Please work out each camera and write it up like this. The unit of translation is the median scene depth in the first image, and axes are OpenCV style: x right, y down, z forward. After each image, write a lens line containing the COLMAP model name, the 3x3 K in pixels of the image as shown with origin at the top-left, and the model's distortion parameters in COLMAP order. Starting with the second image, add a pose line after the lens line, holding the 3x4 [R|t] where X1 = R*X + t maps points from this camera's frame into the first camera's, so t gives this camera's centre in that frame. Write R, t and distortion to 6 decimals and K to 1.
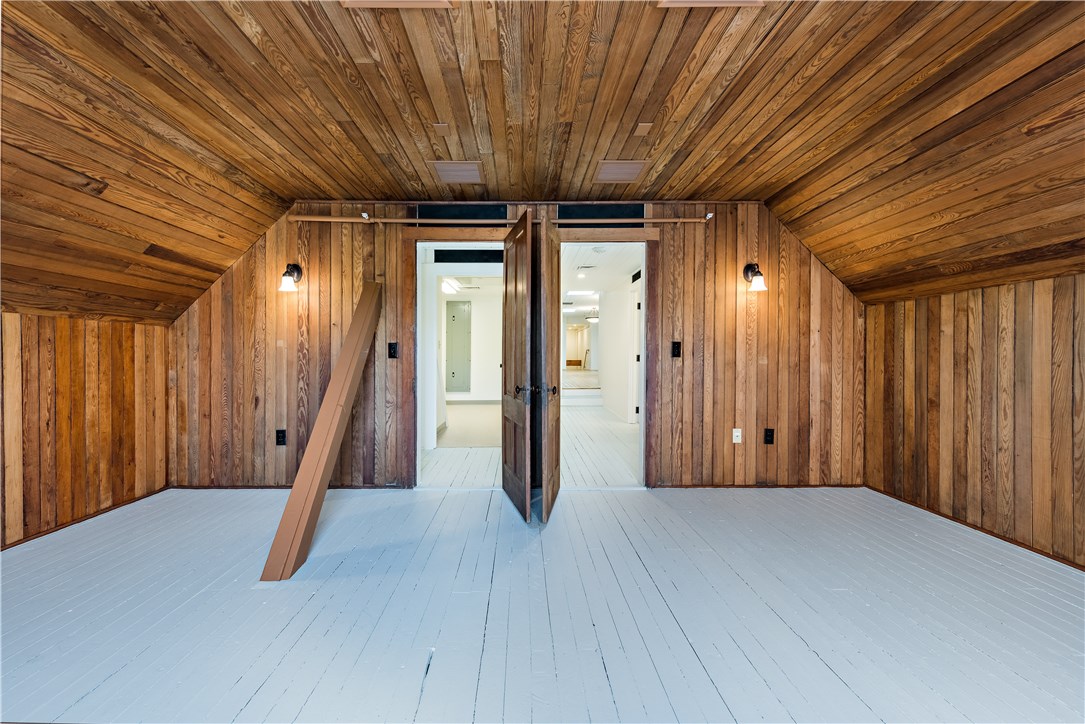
lens RADIAL K [[449.4, 0, 517.6], [0, 449.4, 358.8], [0, 0, 1]] dist [0.011001, -0.000527]
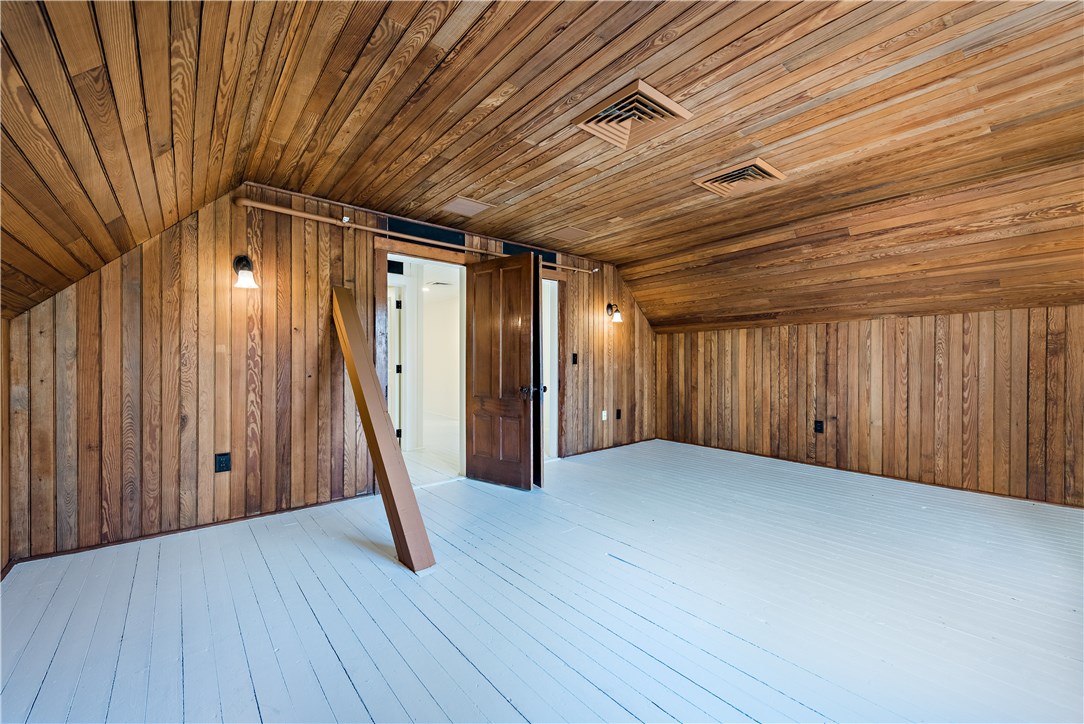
lens RADIAL K [[430.6, 0, 560.1], [0, 430.6, 364.1], [0, 0, 1]] dist [0.006415, -0.000595]
pose [[0.757242, -0.002358, 0.653131, -0.577730], [0.004200, 0.999990, -0.001259, -0.002132], [-0.653121, 0.003697, 0.757244, -0.006763]]
